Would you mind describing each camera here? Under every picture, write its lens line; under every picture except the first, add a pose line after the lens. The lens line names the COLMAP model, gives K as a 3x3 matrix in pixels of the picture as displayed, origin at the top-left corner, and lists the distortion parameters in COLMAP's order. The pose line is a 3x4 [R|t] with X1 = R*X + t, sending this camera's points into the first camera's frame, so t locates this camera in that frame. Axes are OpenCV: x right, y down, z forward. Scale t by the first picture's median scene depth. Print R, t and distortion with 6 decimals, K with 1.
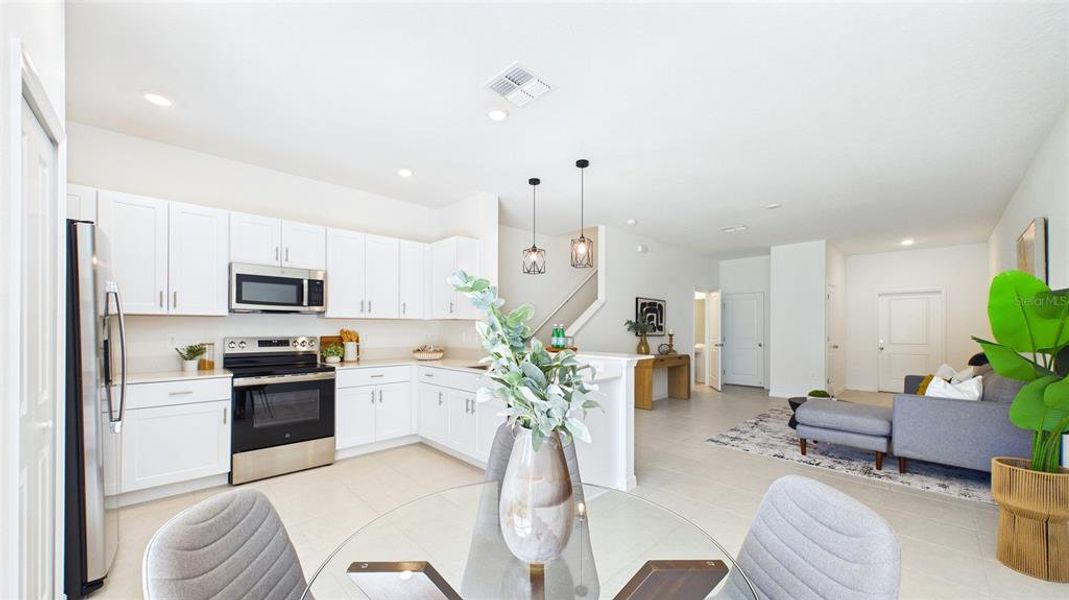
lens RADIAL K [[391.3, 0, 534.5], [0, 391.3, 326.5], [0, 0, 1]] dist [0.001321, 0.000069]
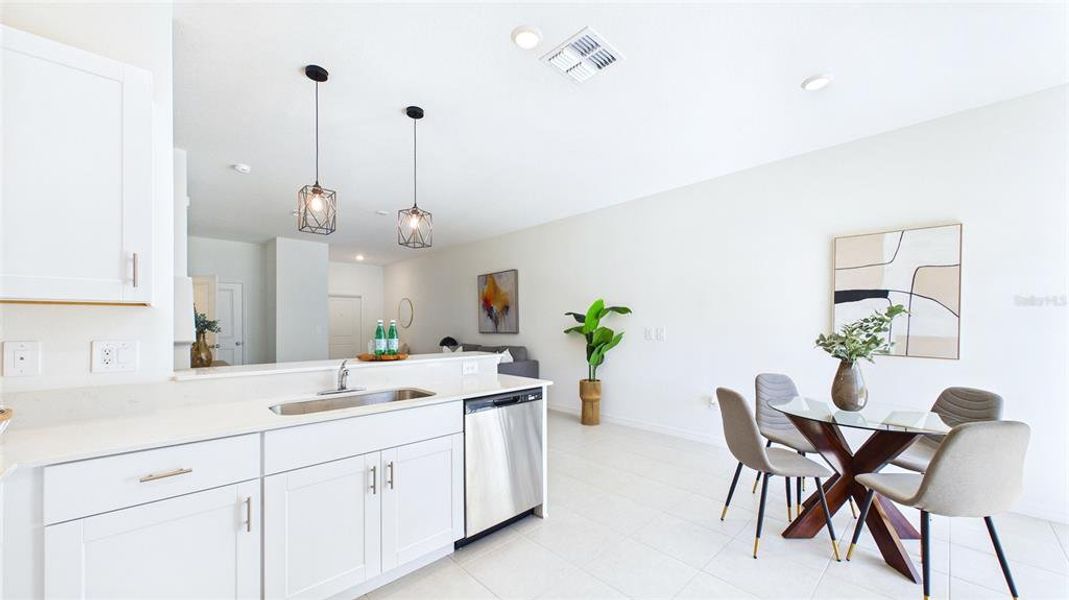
lens RADIAL K [[391.3, 0, 535.0], [0, 391.3, 323.1], [0, 0, 1]] dist [0.001321, 0.000069]
pose [[0.015116, -0.003175, 0.999881, -0.558474], [0.000630, 0.999995, 0.003166, -0.002046], [-0.999886, 0.000582, 0.015118, 0.648992]]
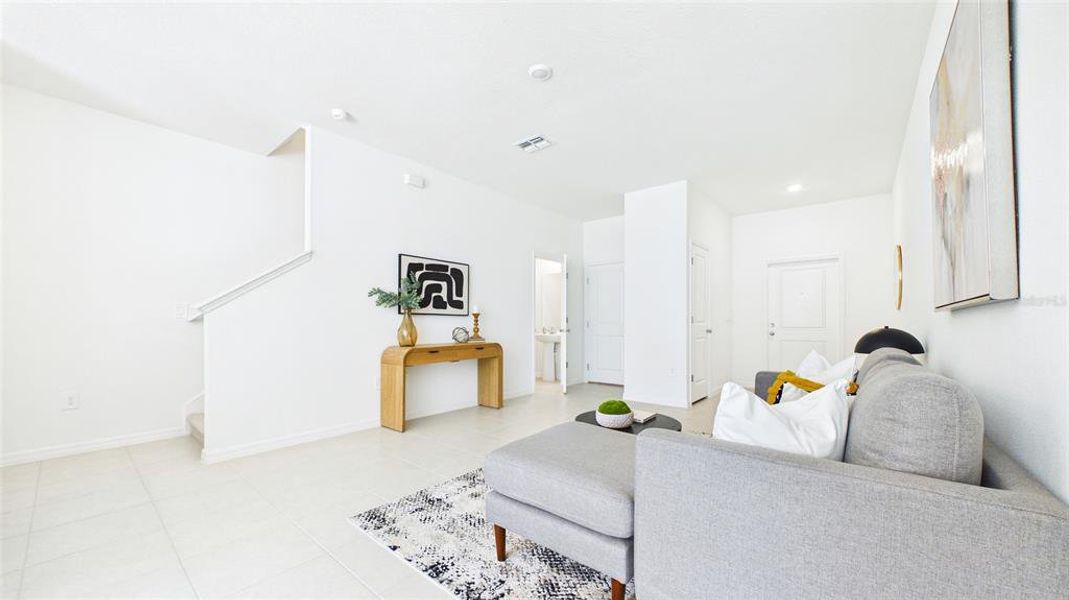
lens RADIAL K [[391.3, 0, 535.4], [0, 391.3, 322.9], [0, 0, 1]] dist [0.001321, 0.000069]
pose [[0.994291, -0.003473, 0.106648, 0.631603], [0.003092, 0.999988, 0.003734, 0.055779], [-0.106660, -0.003383, 0.994290, 0.519462]]
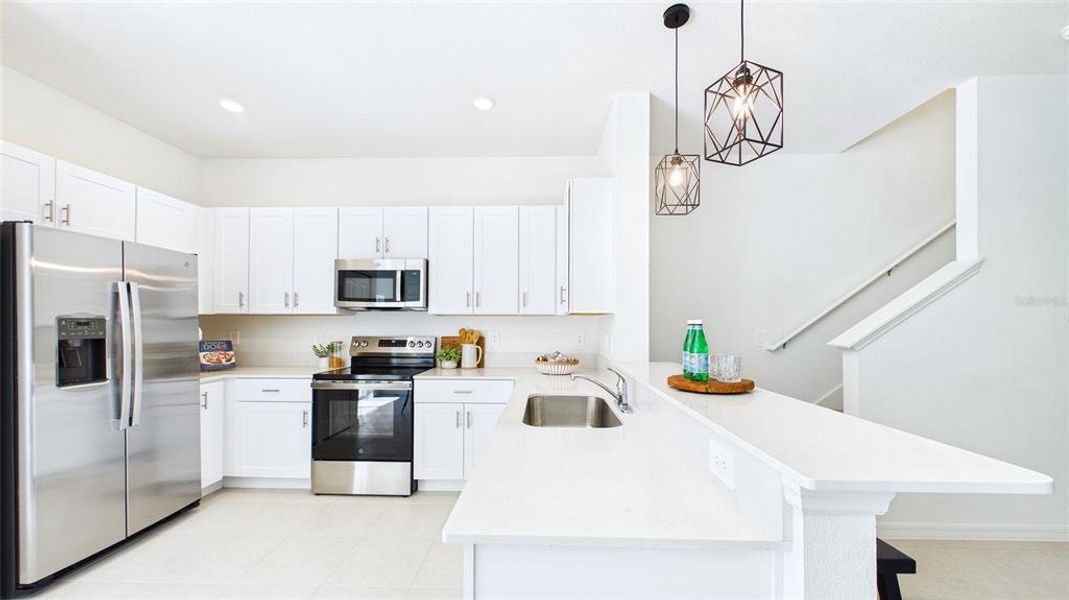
lens RADIAL K [[391.3, 0, 534.7], [0, 391.3, 320.5], [0, 0, 1]] dist [0.001321, 0.000069]
pose [[0.694826, -0.007837, -0.719135, 0.210436], [0.000673, 0.999947, -0.010246, -0.000982], [0.719177, 0.006635, 0.694795, 0.537981]]
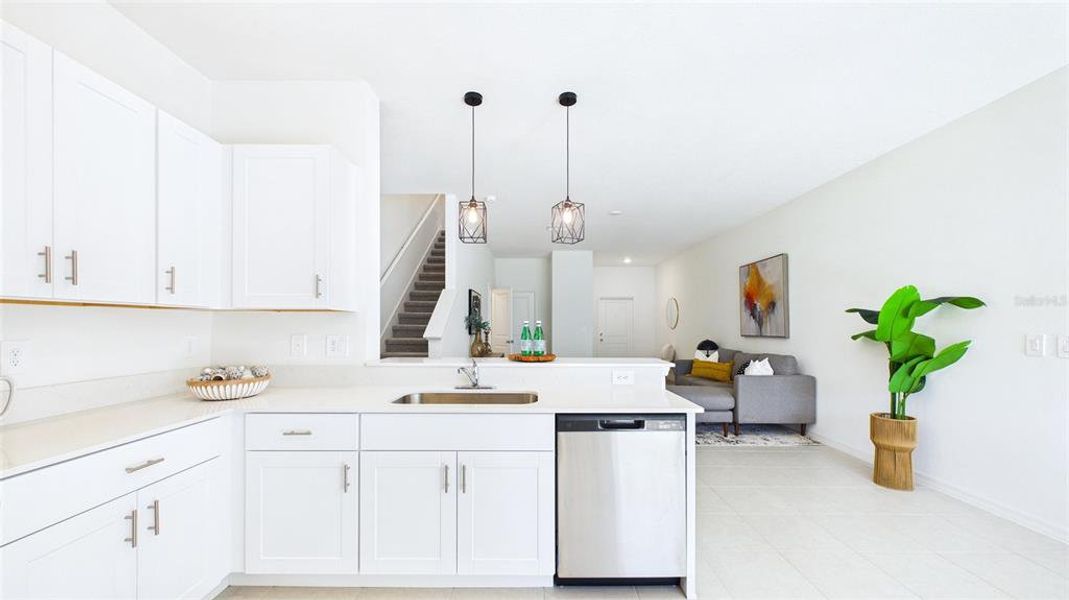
lens RADIAL K [[391.3, 0, 534.6], [0, 391.3, 323.3], [0, 0, 1]] dist [0.001321, 0.000069]
pose [[0.701383, -0.000896, 0.712784, -0.377892], [0.000064, 0.999999, 0.001194, -0.001847], [-0.712784, -0.000792, 0.701383, 0.462151]]
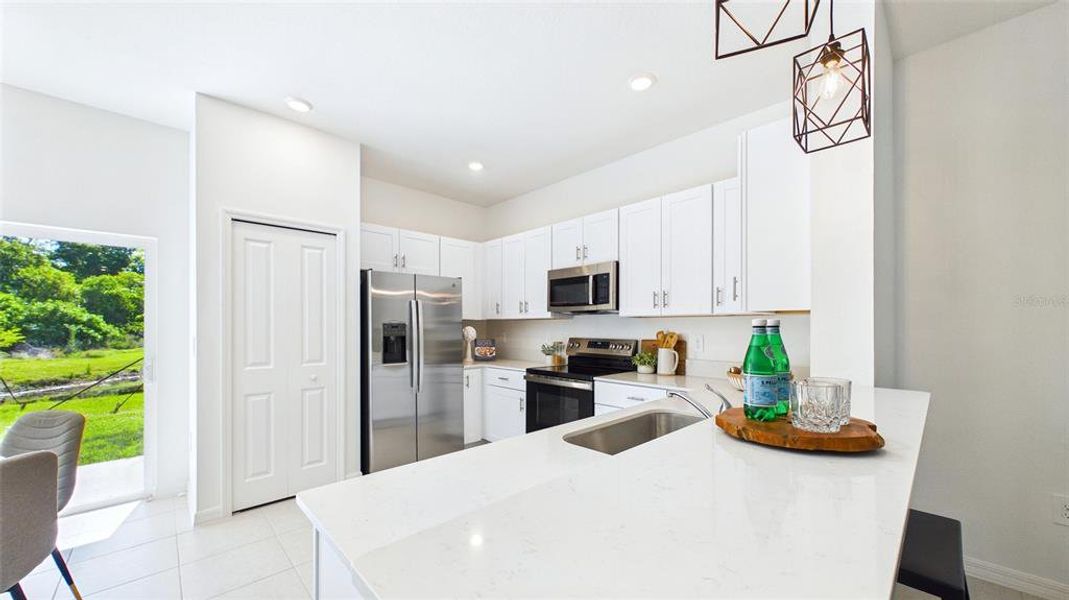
lens RADIAL K [[391.3, 0, 534.4], [0, 391.3, 325.6], [0, 0, 1]] dist [0.001321, 0.000069]
pose [[-0.009286, -0.005042, -0.999944, 0.274424], [0.001911, 0.999985, -0.005060, -0.000406], [0.999955, -0.001958, -0.009276, 0.764948]]
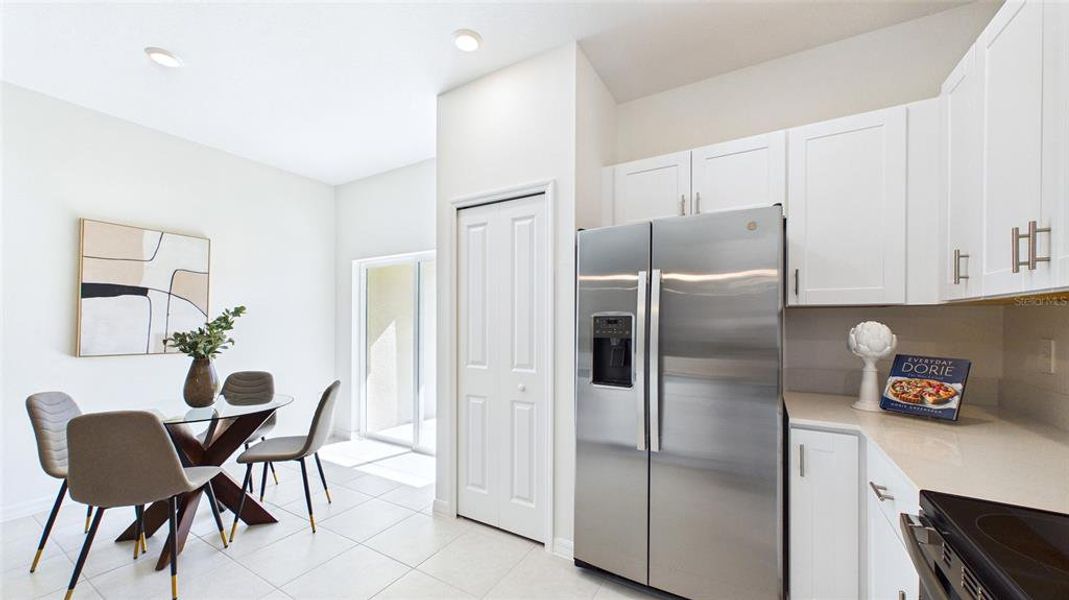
lens RADIAL K [[391.3, 0, 533.9], [0, 391.3, 320.8], [0, 0, 1]] dist [0.001321, 0.000069]
pose [[-0.965485, -0.005593, -0.260398, -0.312499], [-0.004805, 0.999982, -0.003661, -0.001431], [0.260414, -0.002283, -0.965494, 0.888596]]
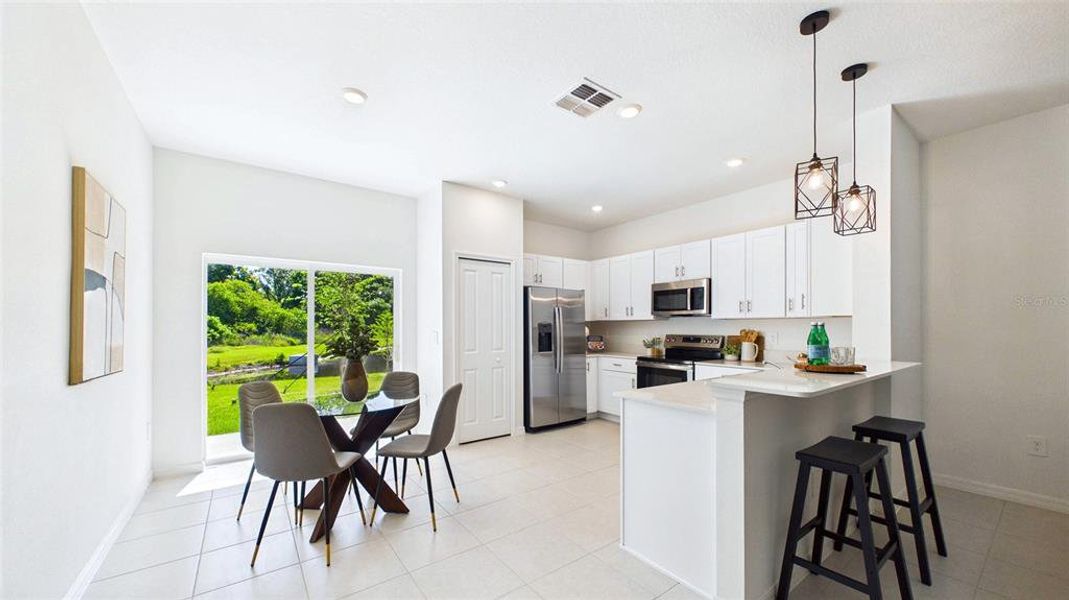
lens RADIAL K [[391.3, 0, 534.9], [0, 391.3, 325.0], [0, 0, 1]] dist [0.001321, 0.000069]
pose [[-0.133905, -0.006500, -0.990973, 0.607863], [0.001745, 0.999975, -0.006795, 0.001751], [0.990993, -0.002640, -0.133890, 0.596287]]
